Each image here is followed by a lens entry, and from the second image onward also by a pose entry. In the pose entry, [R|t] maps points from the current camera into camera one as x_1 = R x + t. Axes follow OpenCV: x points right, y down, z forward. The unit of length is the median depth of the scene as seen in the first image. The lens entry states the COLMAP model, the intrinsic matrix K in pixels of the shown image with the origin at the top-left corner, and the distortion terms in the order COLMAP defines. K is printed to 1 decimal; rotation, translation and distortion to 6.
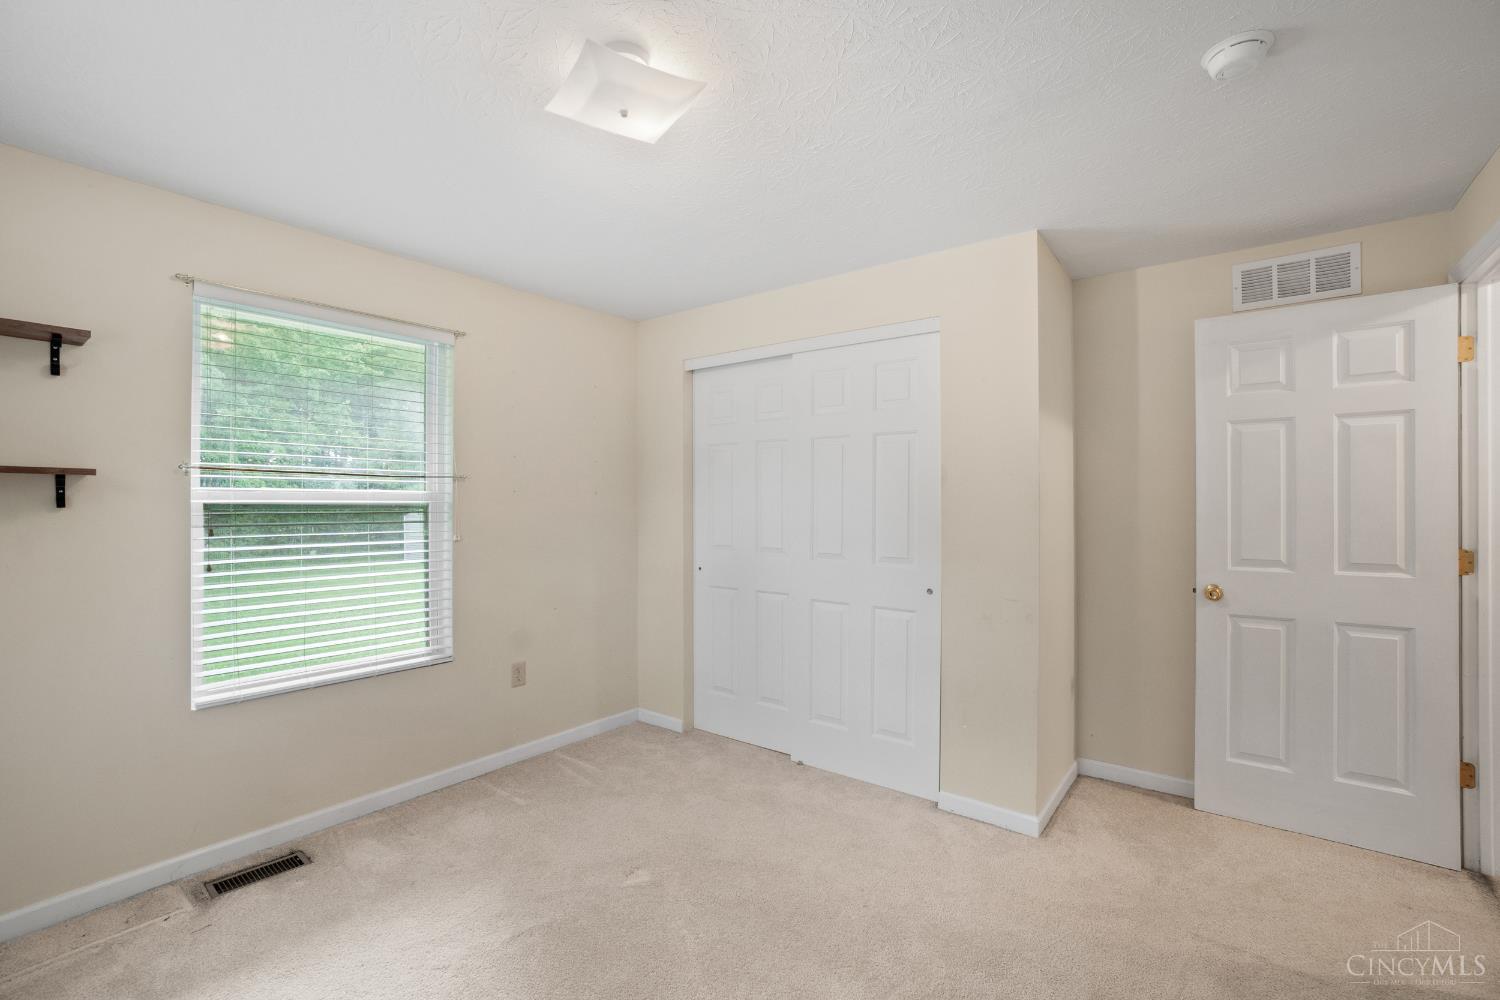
lens RADIAL K [[672.2, 0, 756.4], [0, 672.2, 506.6], [0, 0, 1]] dist [-0.002665, 0.000368]
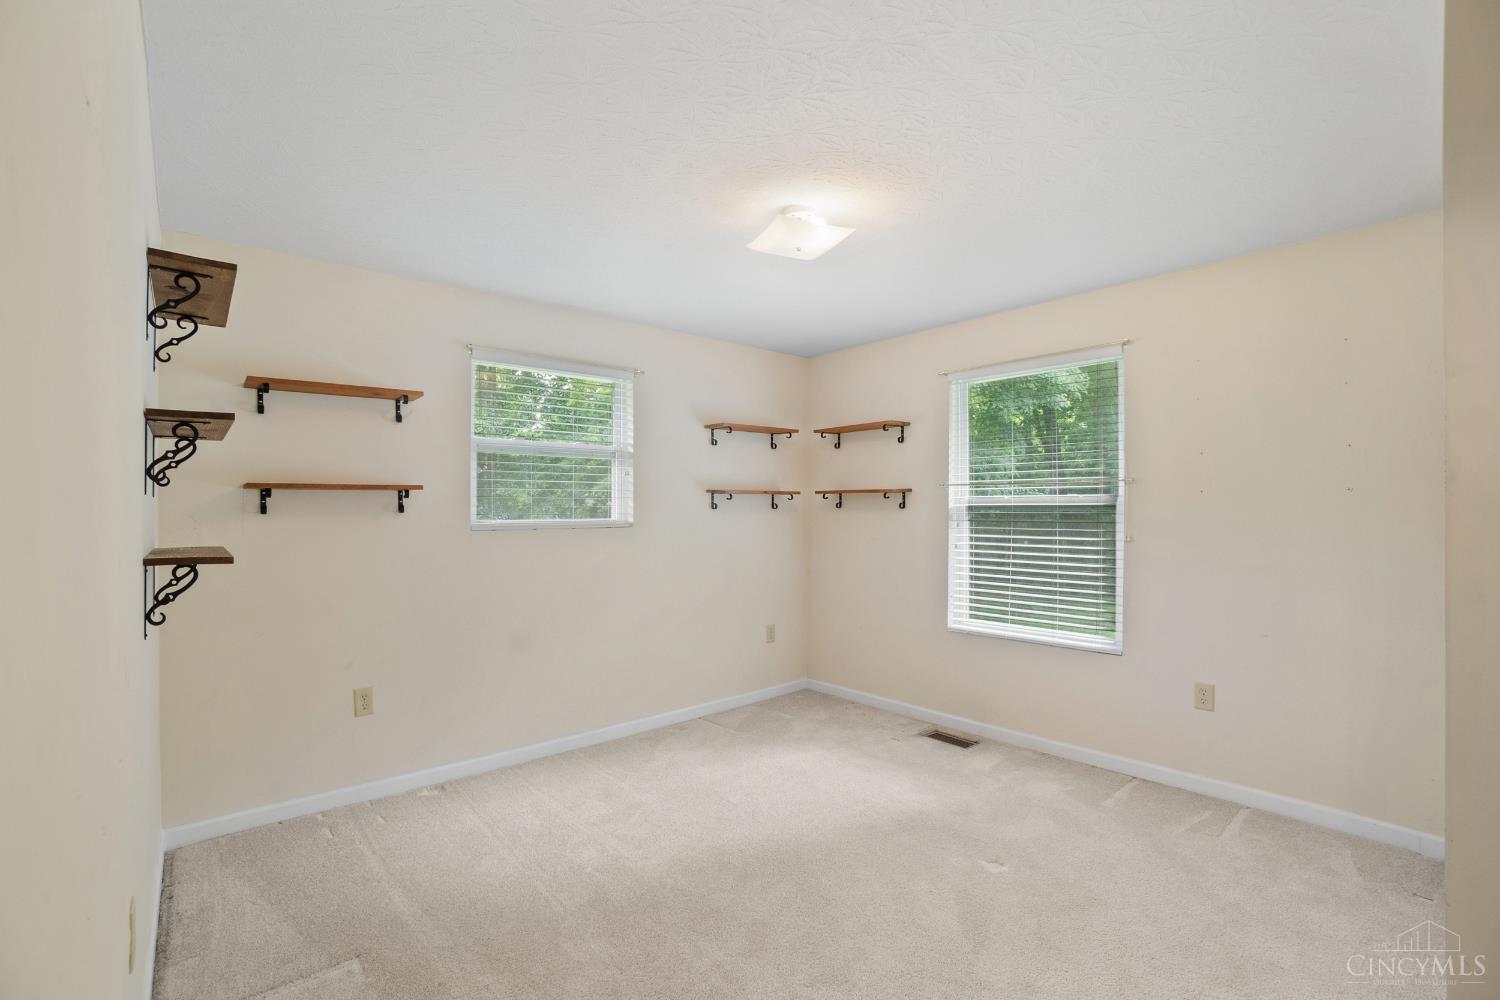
lens RADIAL K [[672.2, 0, 756.4], [0, 672.2, 506.6], [0, 0, 1]] dist [-0.002665, 0.000368]
pose [[-0.179254, -0.003368, -0.983797, 0.799562], [0.001315, 0.999992, -0.003663, 0.001130], [0.983802, -0.001951, -0.179249, 0.739246]]
